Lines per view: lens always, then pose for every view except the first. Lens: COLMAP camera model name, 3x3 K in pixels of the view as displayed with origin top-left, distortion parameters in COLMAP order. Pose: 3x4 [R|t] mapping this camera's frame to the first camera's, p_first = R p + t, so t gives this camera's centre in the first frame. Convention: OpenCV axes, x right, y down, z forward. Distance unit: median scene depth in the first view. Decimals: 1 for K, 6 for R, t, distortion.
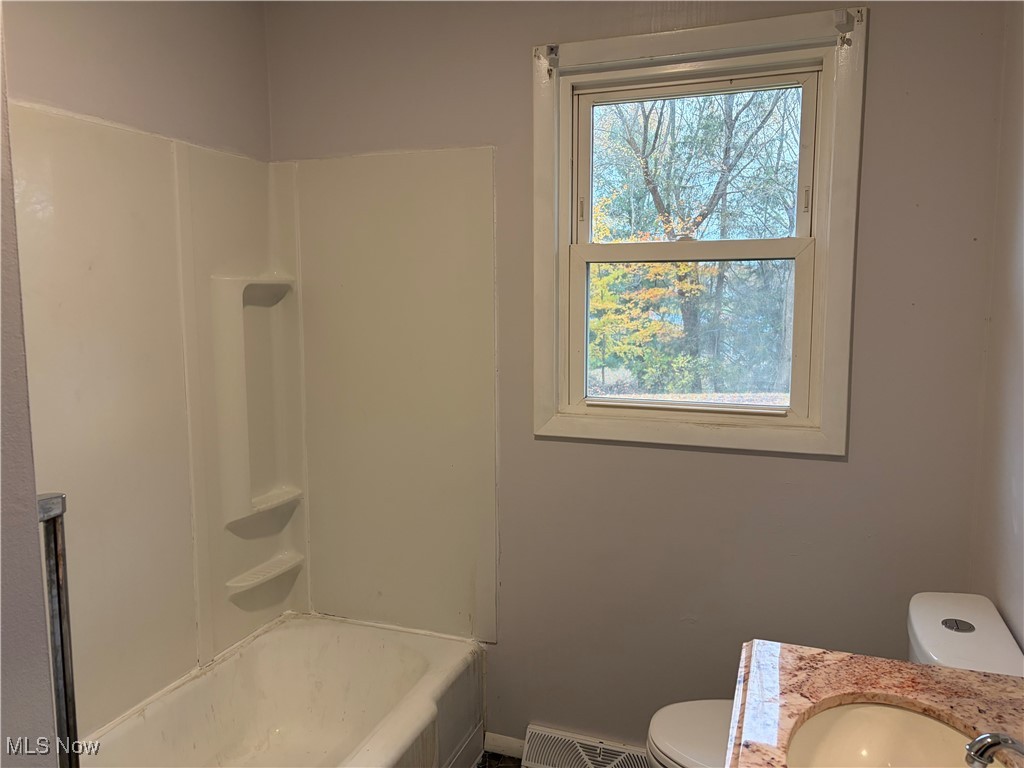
lens RADIAL K [[763.4, 0, 514.8], [0, 763.4, 373.5], [0, 0, 1]] dist [0.052834, -0.045757]
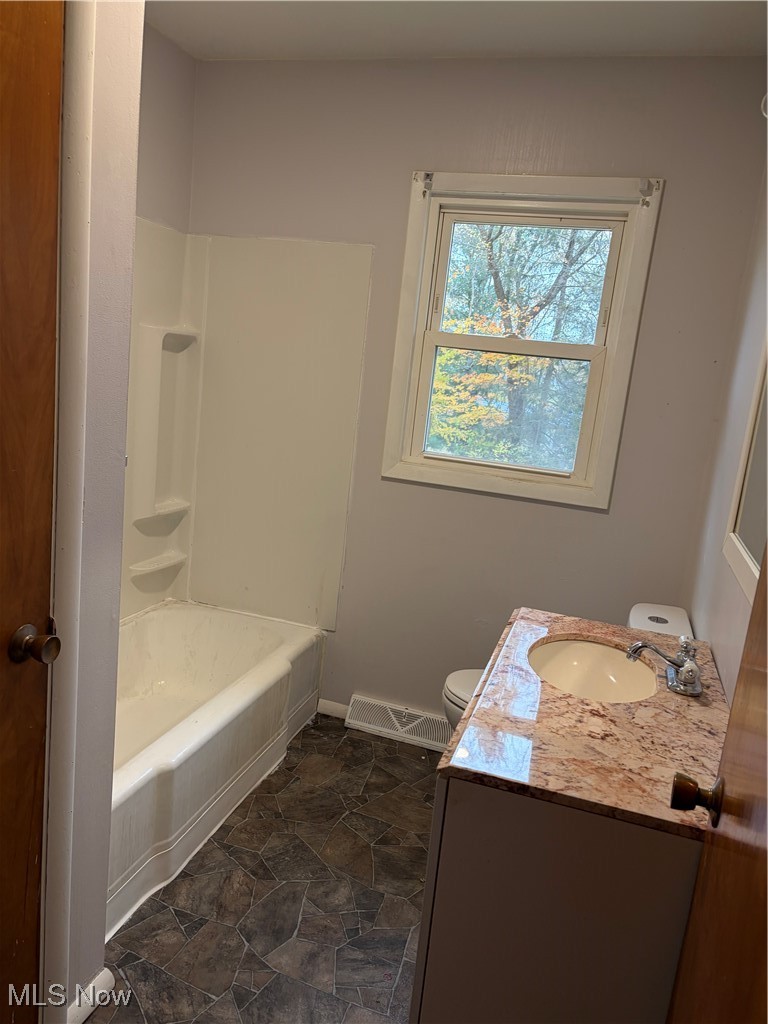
lens RADIAL K [[763.4, 0, 378.2], [0, 763.4, 509.5], [0, 0, 1]] dist [0.052834, -0.045757]
pose [[0.993185, 0.098697, 0.061981, -0.052079], [-0.103453, 0.991501, 0.078882, 0.033939], [-0.053668, -0.084757, 0.994955, -0.284809]]
